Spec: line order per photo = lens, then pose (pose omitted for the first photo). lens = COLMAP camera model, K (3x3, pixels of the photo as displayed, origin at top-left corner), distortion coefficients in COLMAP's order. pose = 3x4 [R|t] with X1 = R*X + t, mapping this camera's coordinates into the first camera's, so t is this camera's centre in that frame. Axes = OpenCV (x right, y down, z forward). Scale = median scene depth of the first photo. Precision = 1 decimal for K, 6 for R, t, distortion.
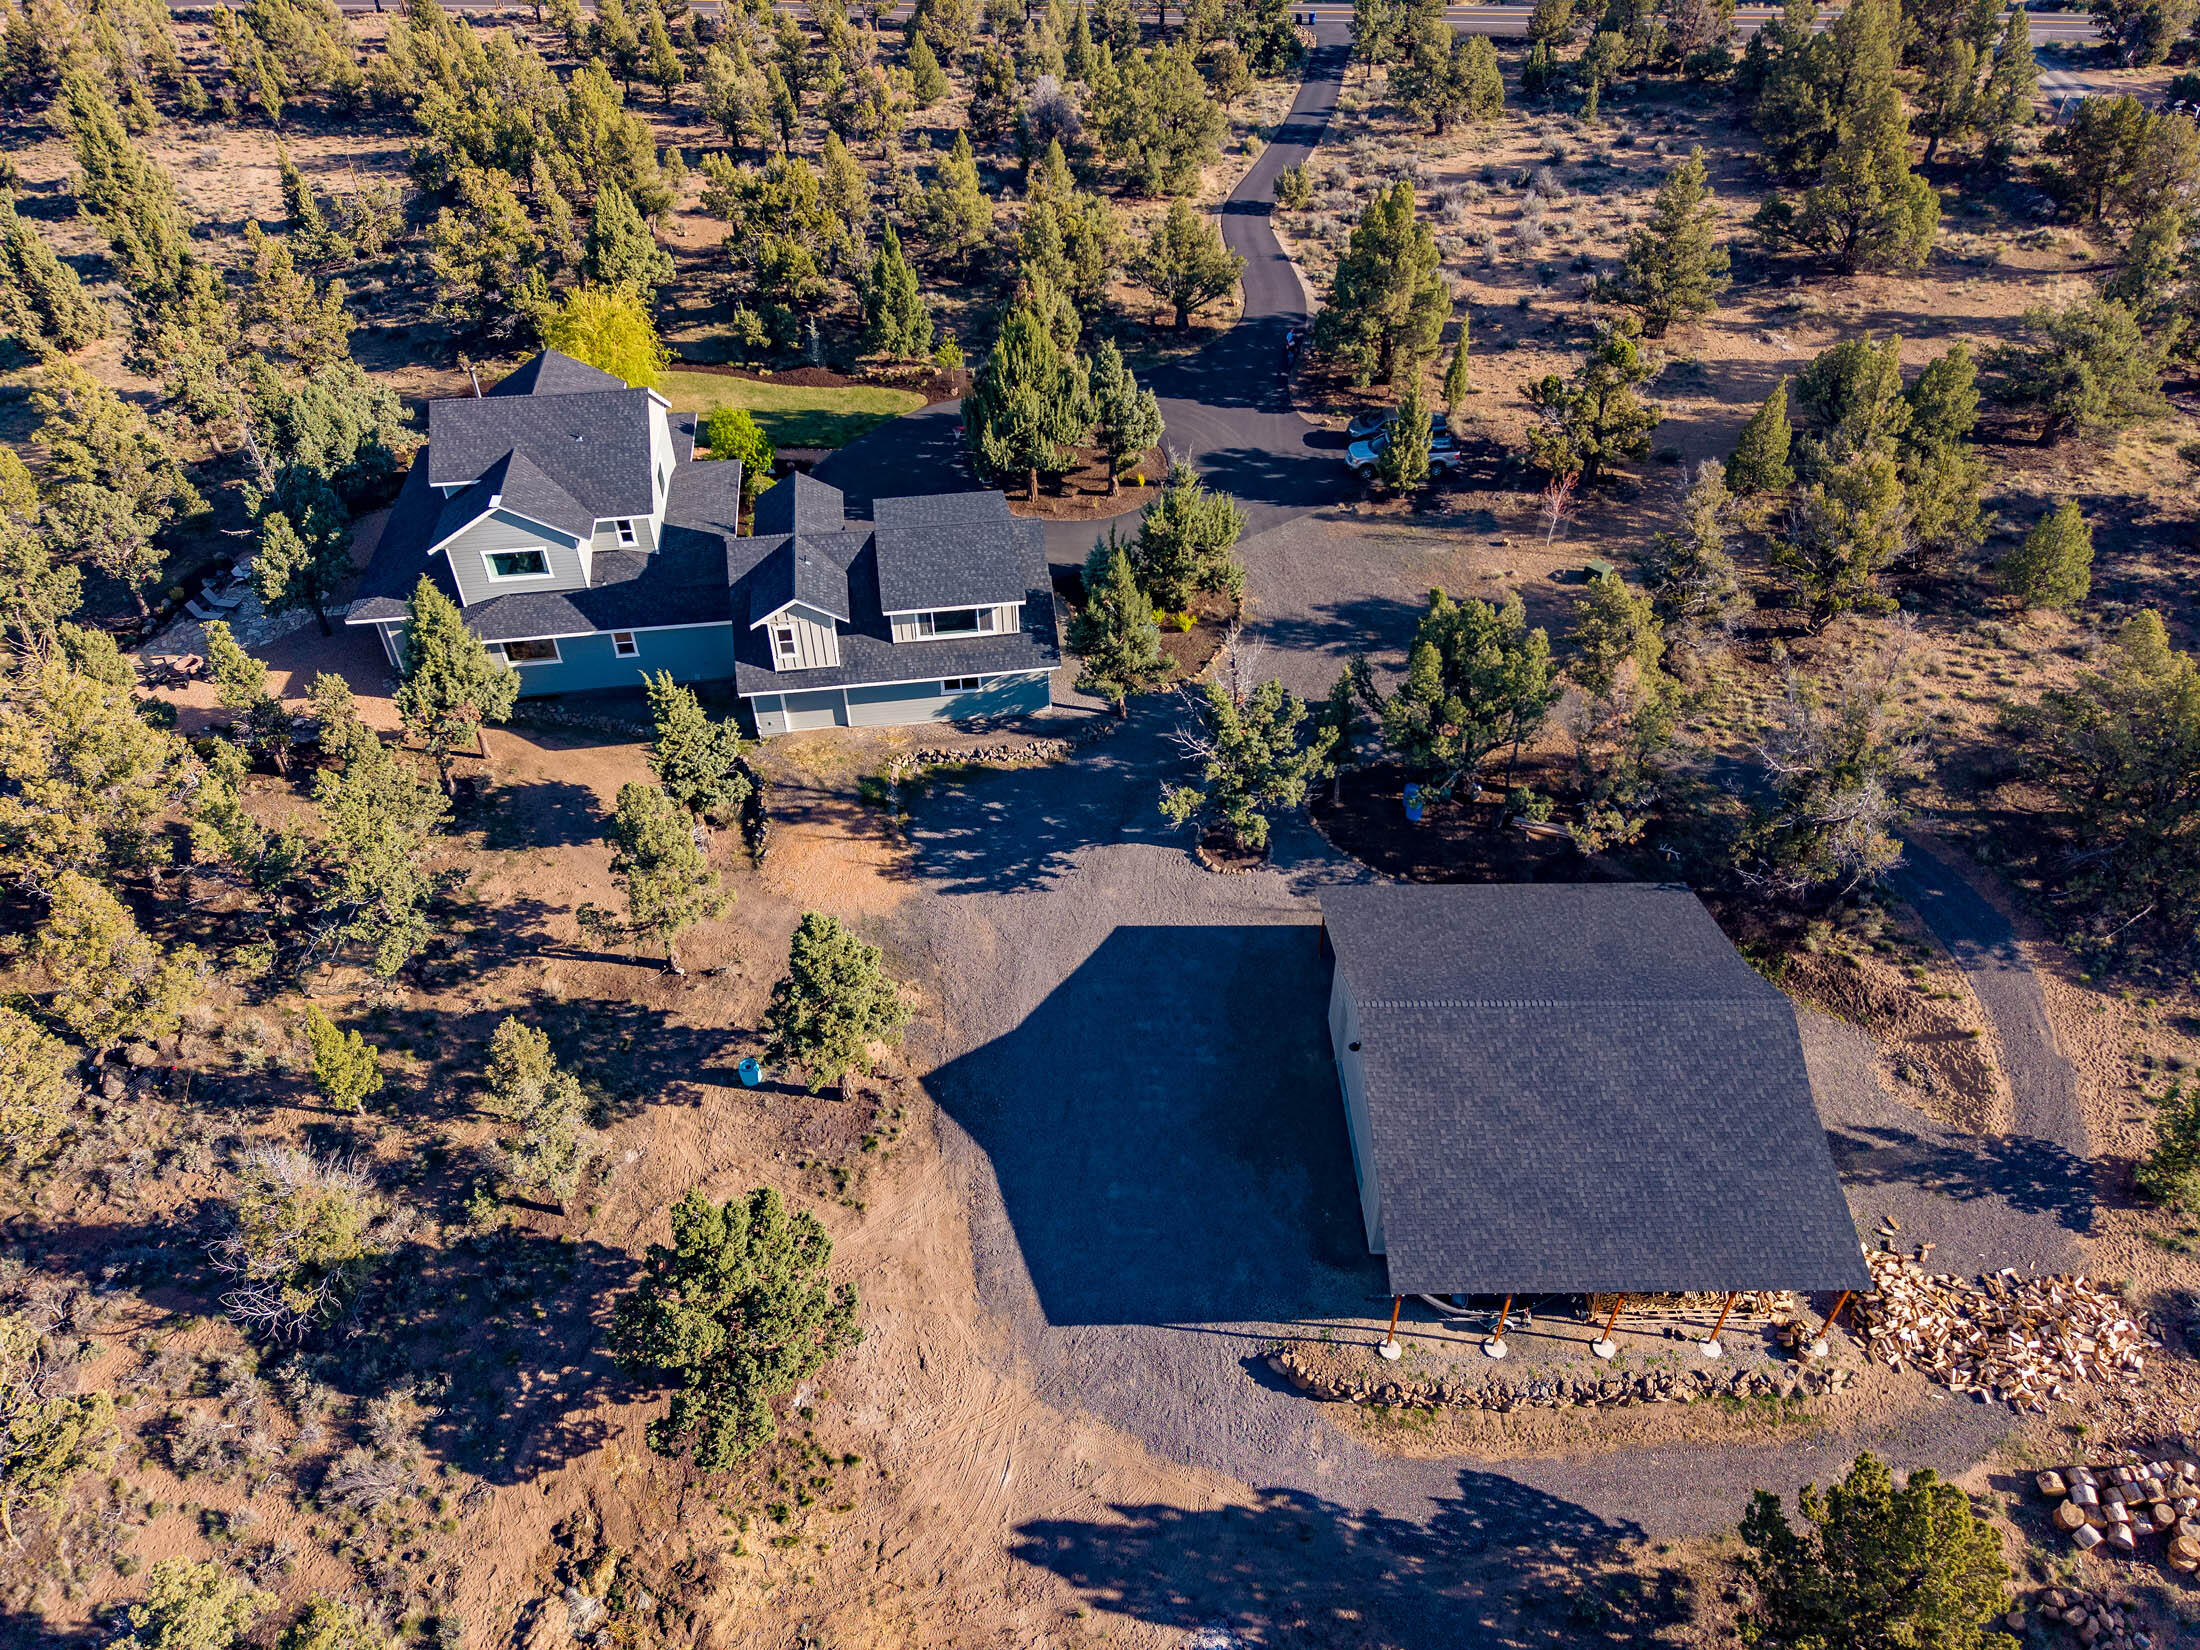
lens RADIAL K [[1469.4, 0, 1104.0], [0, 1469.4, 828.3], [0, 0, 1]] dist [0.020612, -0.017778]
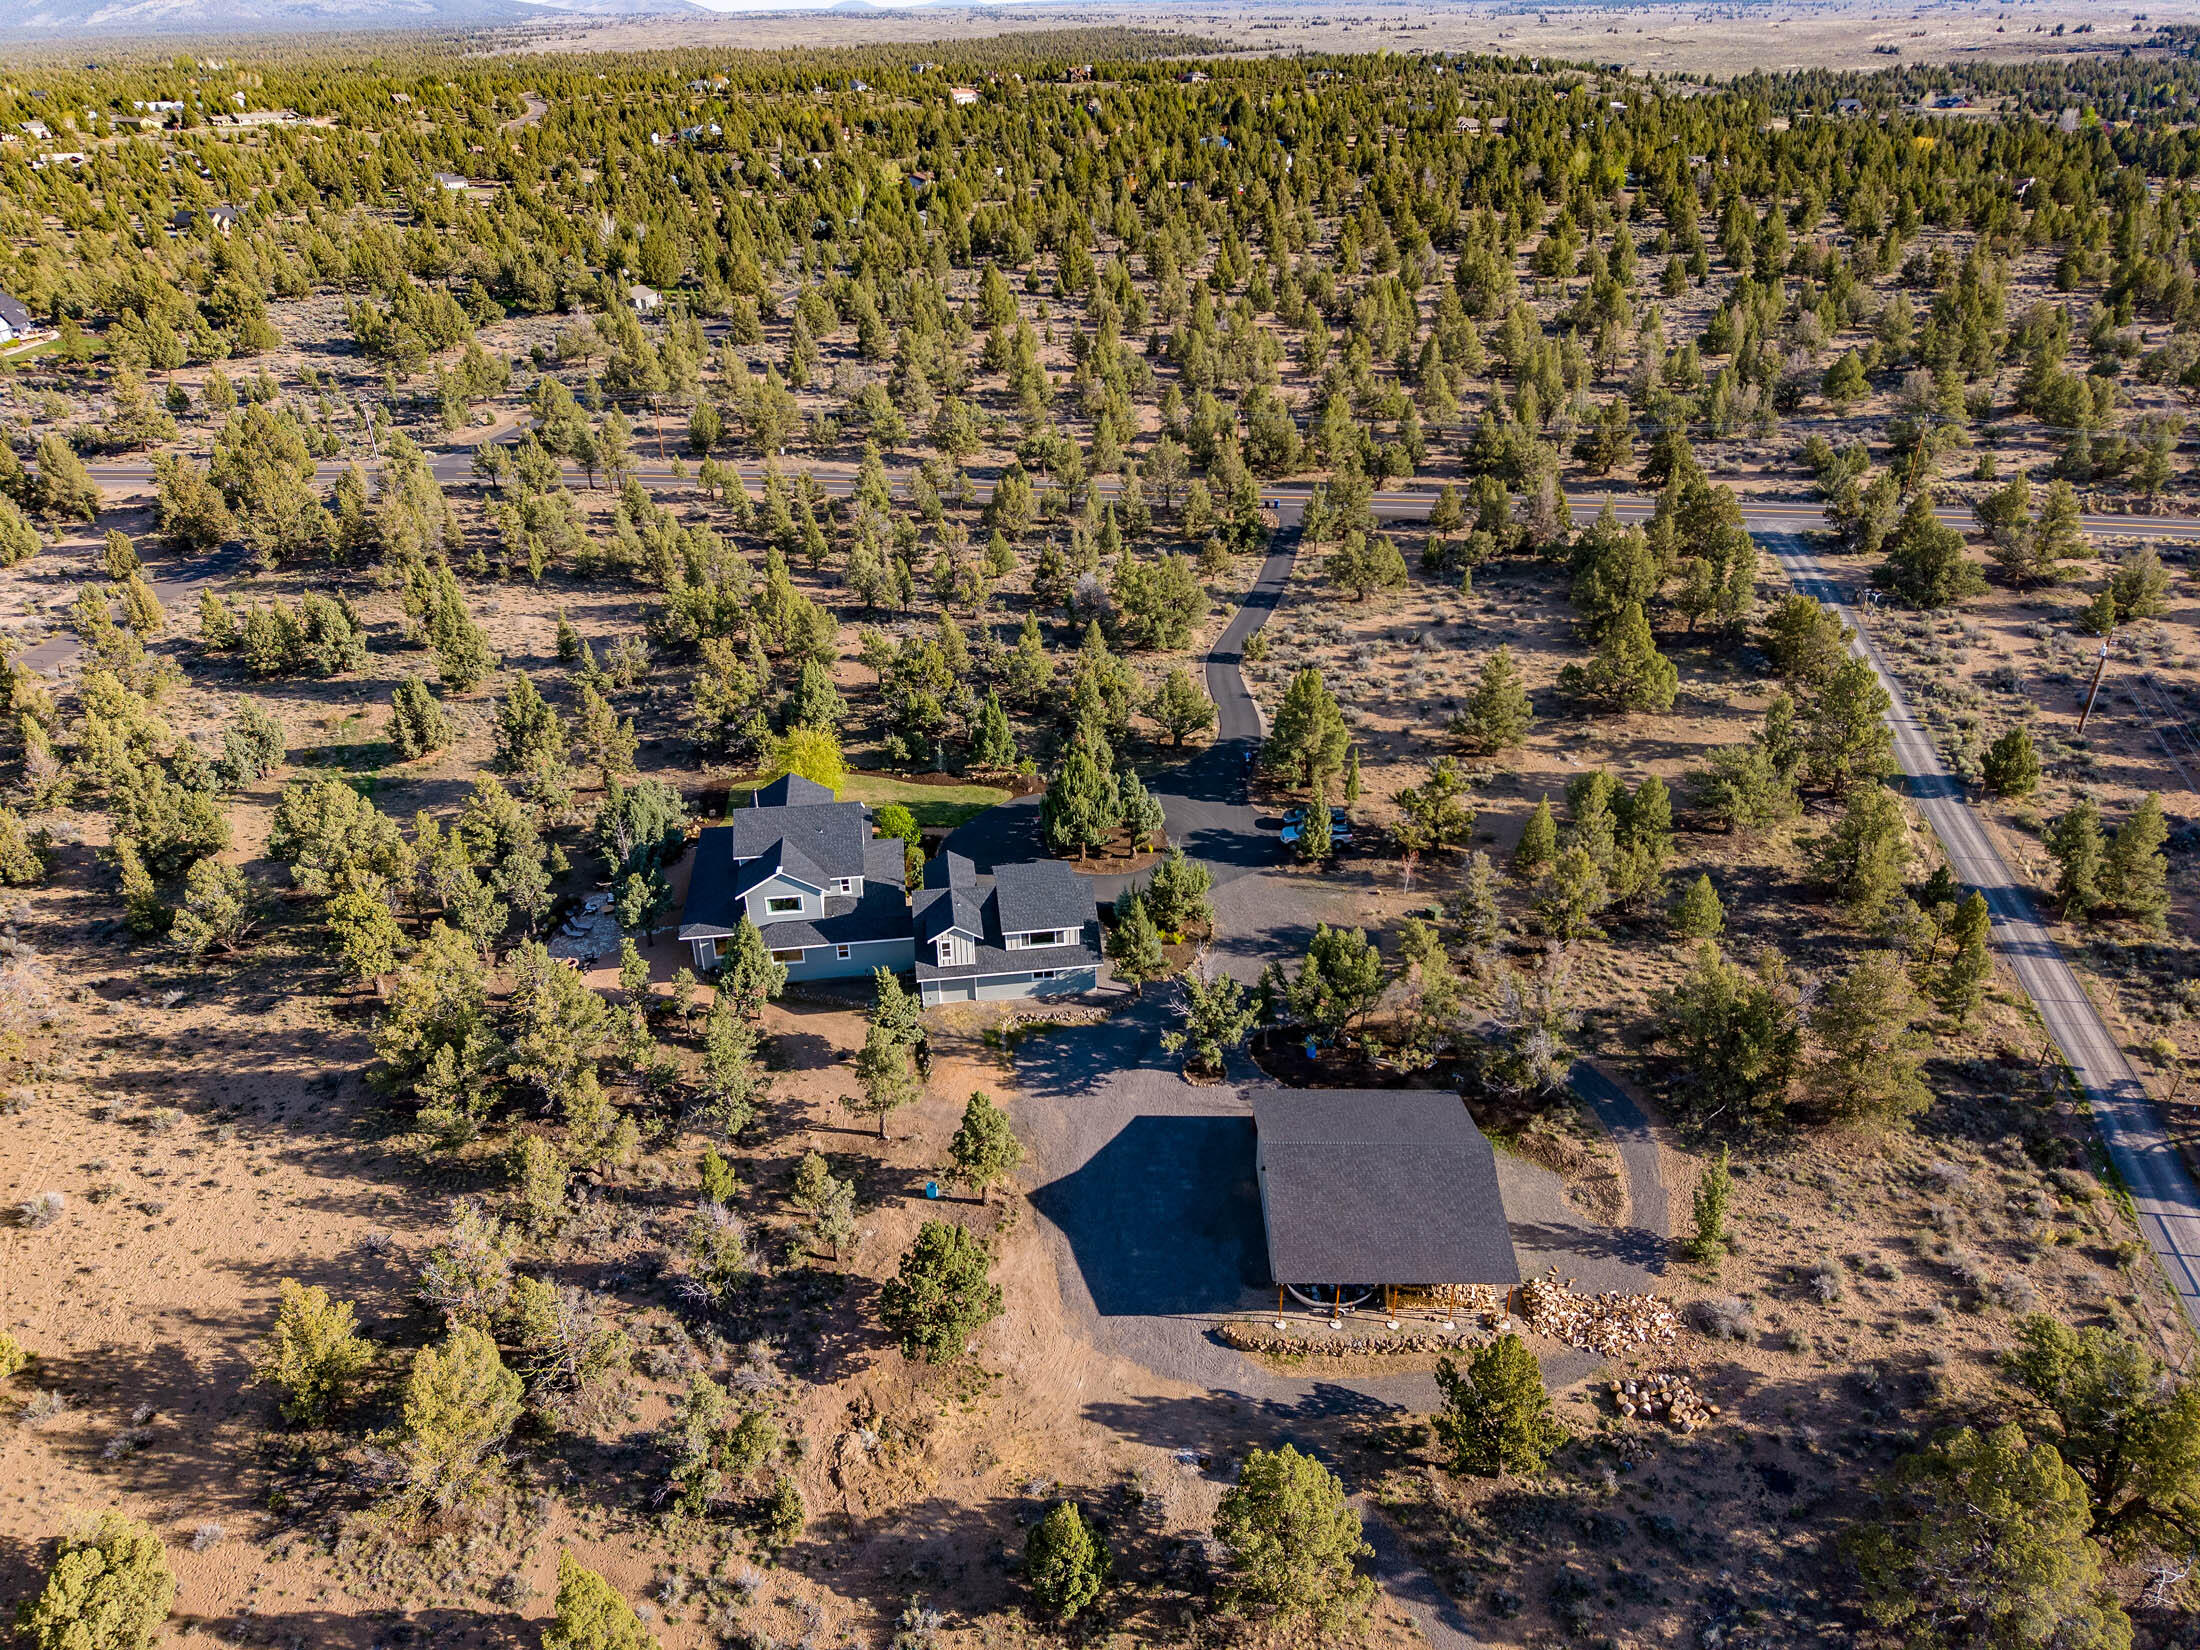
lens RADIAL K [[1492.5, 0, 1097.2], [0, 1492.5, 791.4], [0, 0, 1]] dist [0.132599, -0.303002]
pose [[0.999884, 0.005493, -0.014186, -0.014568], [-0.008635, 0.972684, -0.231973, 0.109247], [0.012525, 0.232068, 0.972619, -0.836458]]
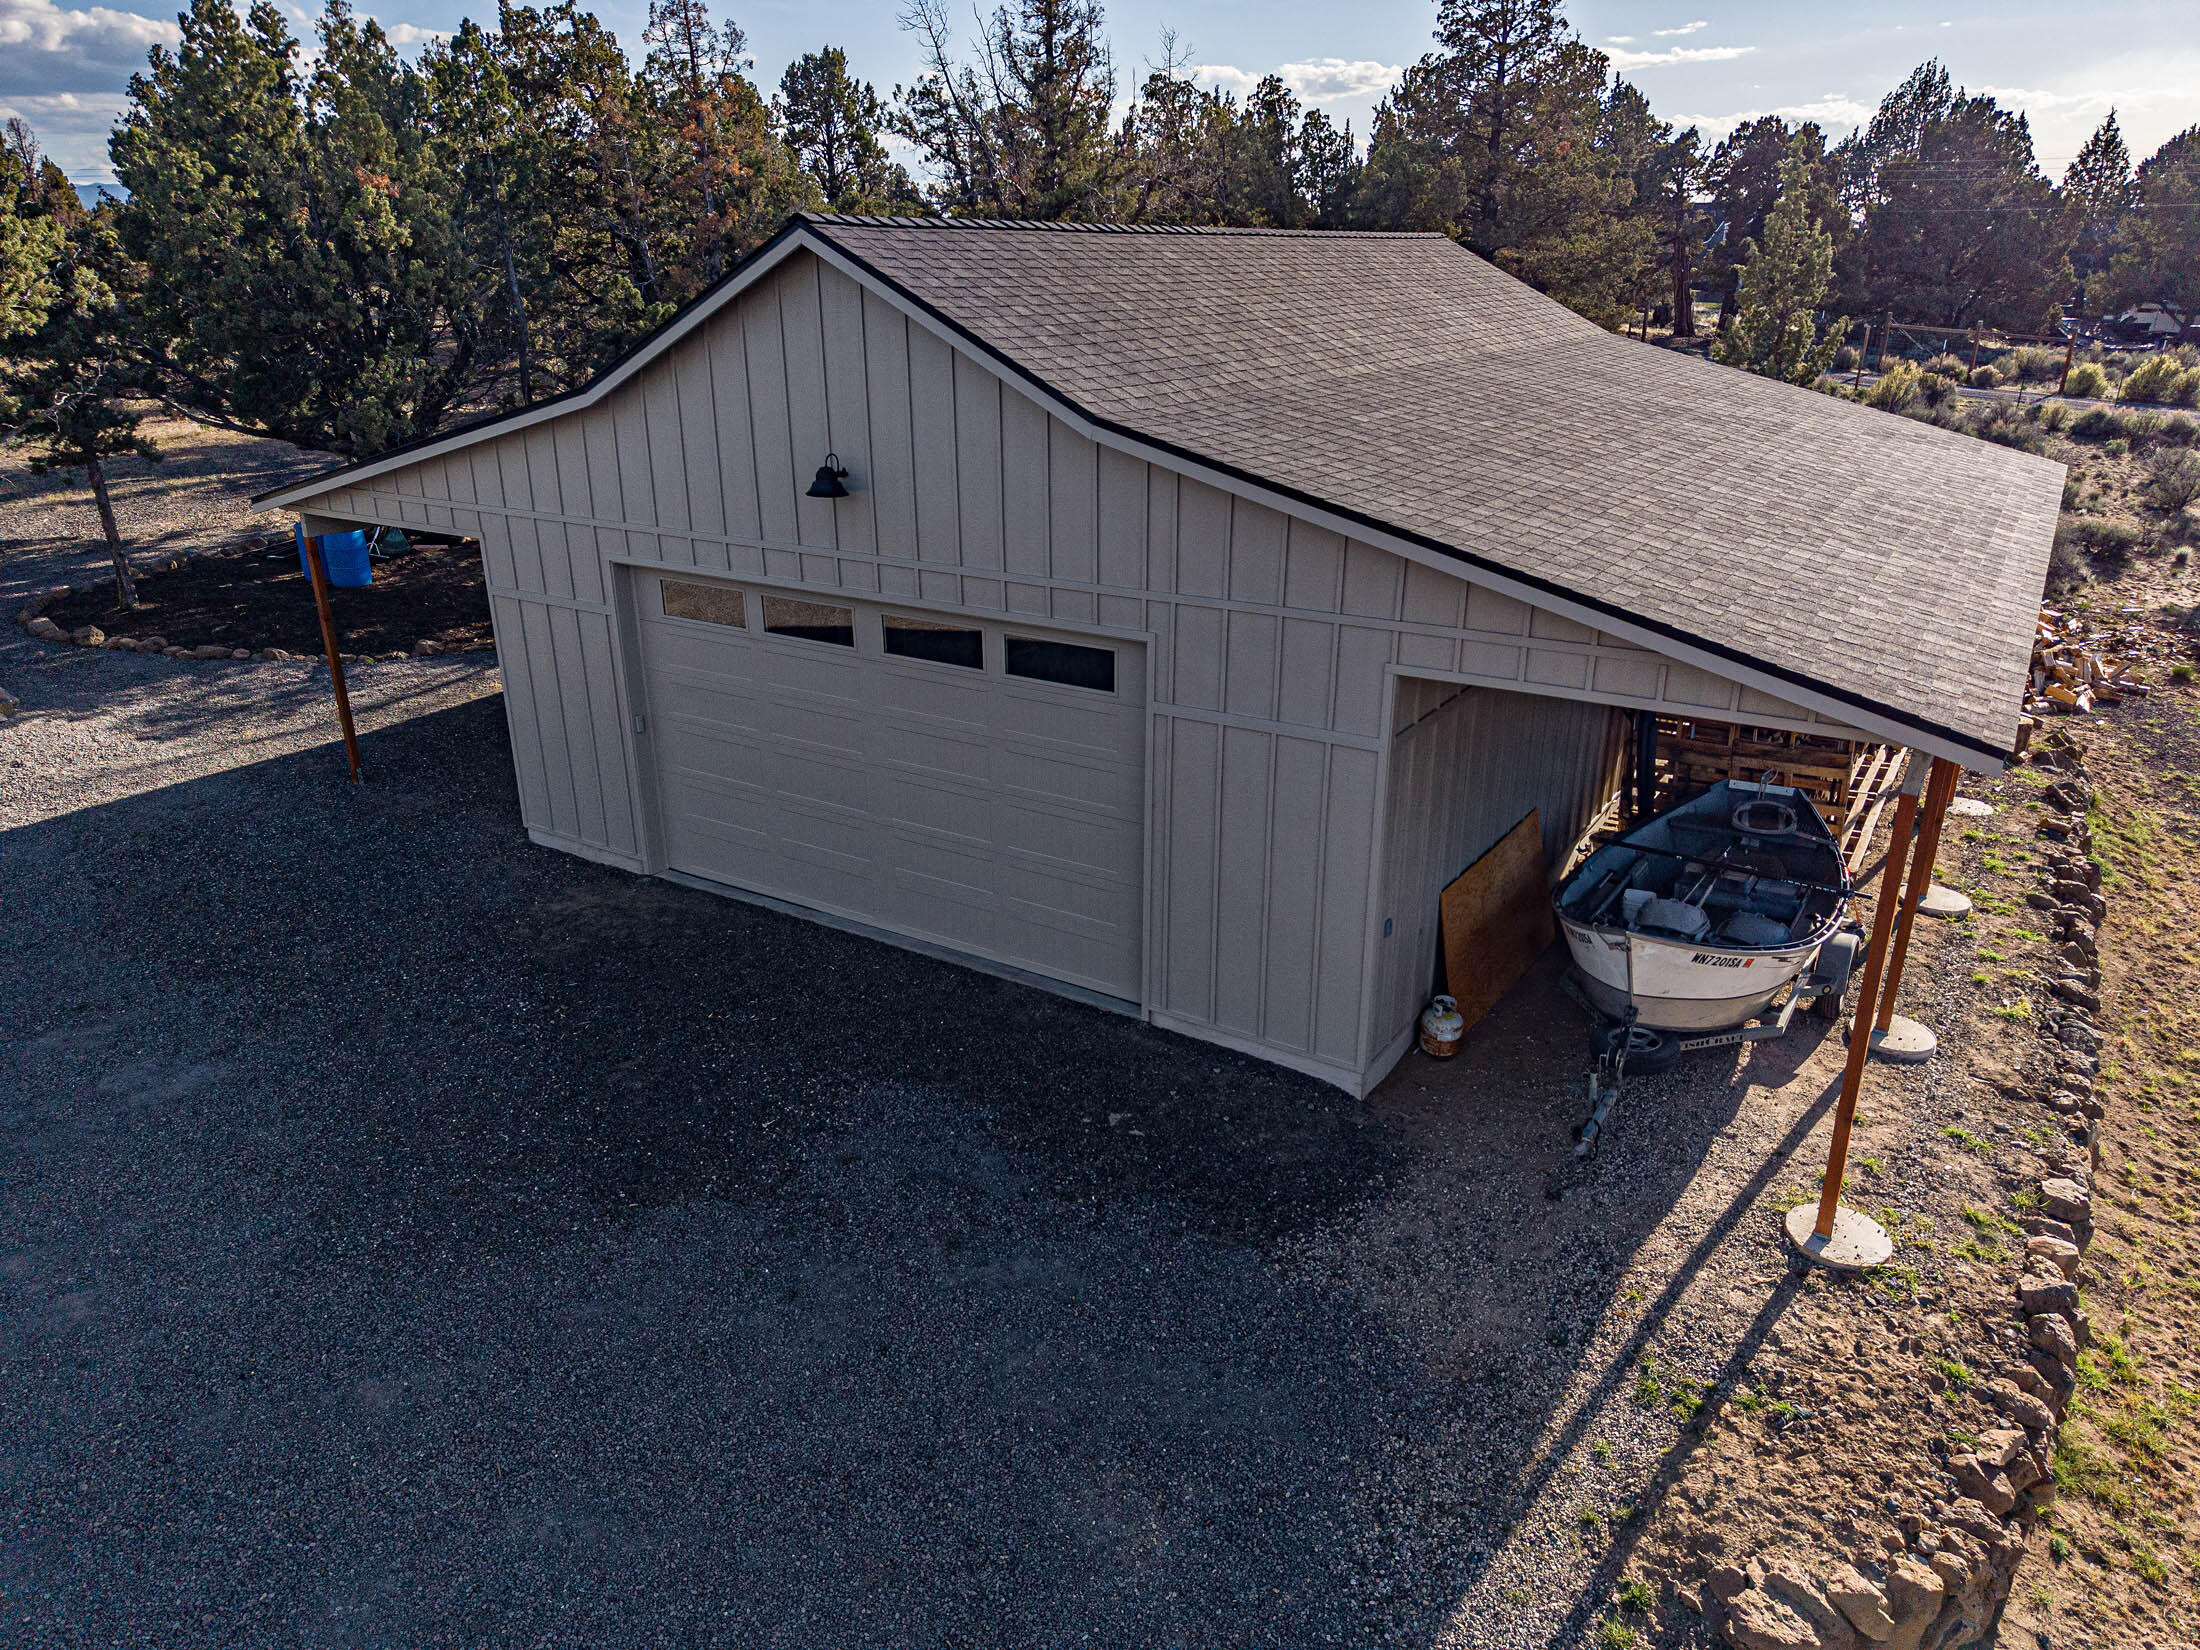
lens RADIAL K [[1469.4, 0, 1104.0], [0, 1469.4, 828.3], [0, 0, 1]] dist [0.020612, -0.017778]
pose [[0.541198, -0.297245, 0.786607, -0.017552], [0.538922, 0.840680, -0.053108, 0.199576], [-0.645499, 0.452662, 0.615166, 0.712671]]
